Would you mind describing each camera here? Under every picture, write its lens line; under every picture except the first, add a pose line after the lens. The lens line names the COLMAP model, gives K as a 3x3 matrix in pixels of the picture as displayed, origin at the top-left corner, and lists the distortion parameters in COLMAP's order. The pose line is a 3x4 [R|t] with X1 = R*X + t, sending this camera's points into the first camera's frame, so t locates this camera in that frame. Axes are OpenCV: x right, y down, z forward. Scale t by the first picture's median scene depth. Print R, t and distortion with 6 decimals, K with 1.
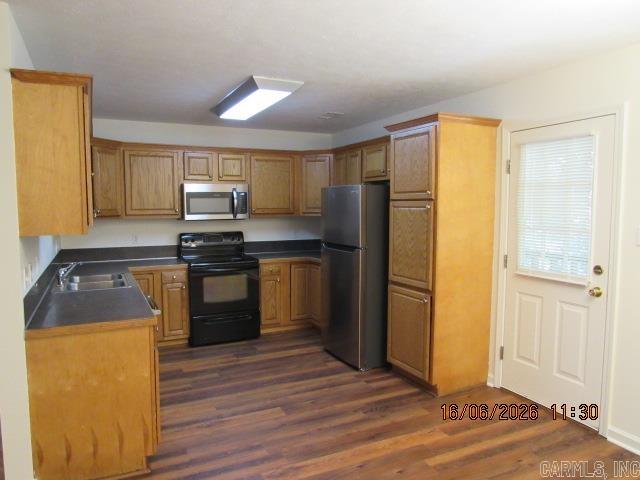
lens RADIAL K [[459.9, 0, 317.7], [0, 459.9, 240.0], [0, 0, 1]] dist [-0.023570, 0.004456]
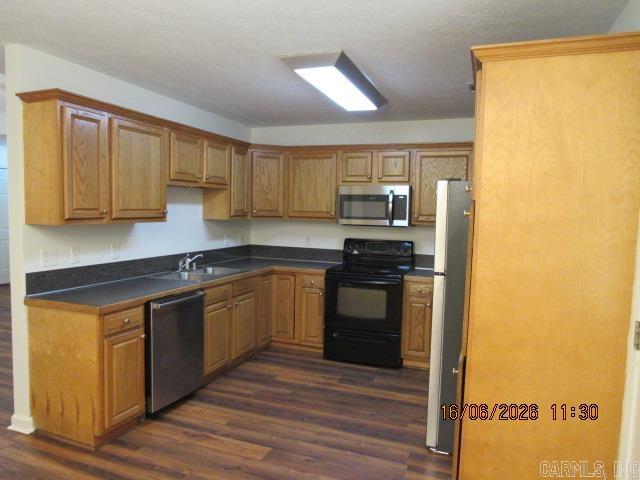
lens RADIAL K [[459.9, 0, 317.7], [0, 459.9, 240.0], [0, 0, 1]] dist [-0.023570, 0.004456]
pose [[0.681504, 0.067202, -0.728723, 0.396077], [-0.082415, 0.996488, 0.014820, -0.022695], [0.727159, 0.049958, 0.684648, 0.338782]]
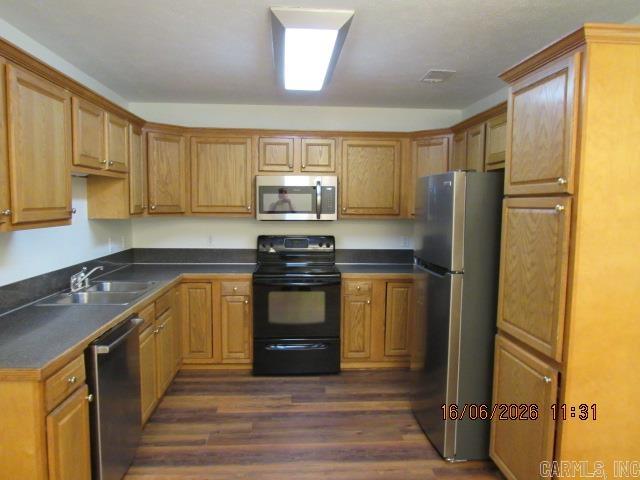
lens RADIAL K [[459.9, 0, 317.7], [0, 459.9, 240.0], [0, 0, 1]] dist [-0.023570, 0.004456]
pose [[0.924480, 0.042193, -0.378889, 0.133924], [-0.042191, 0.999075, 0.008313, -0.019754], [0.378889, 0.008300, 0.925405, 0.290400]]
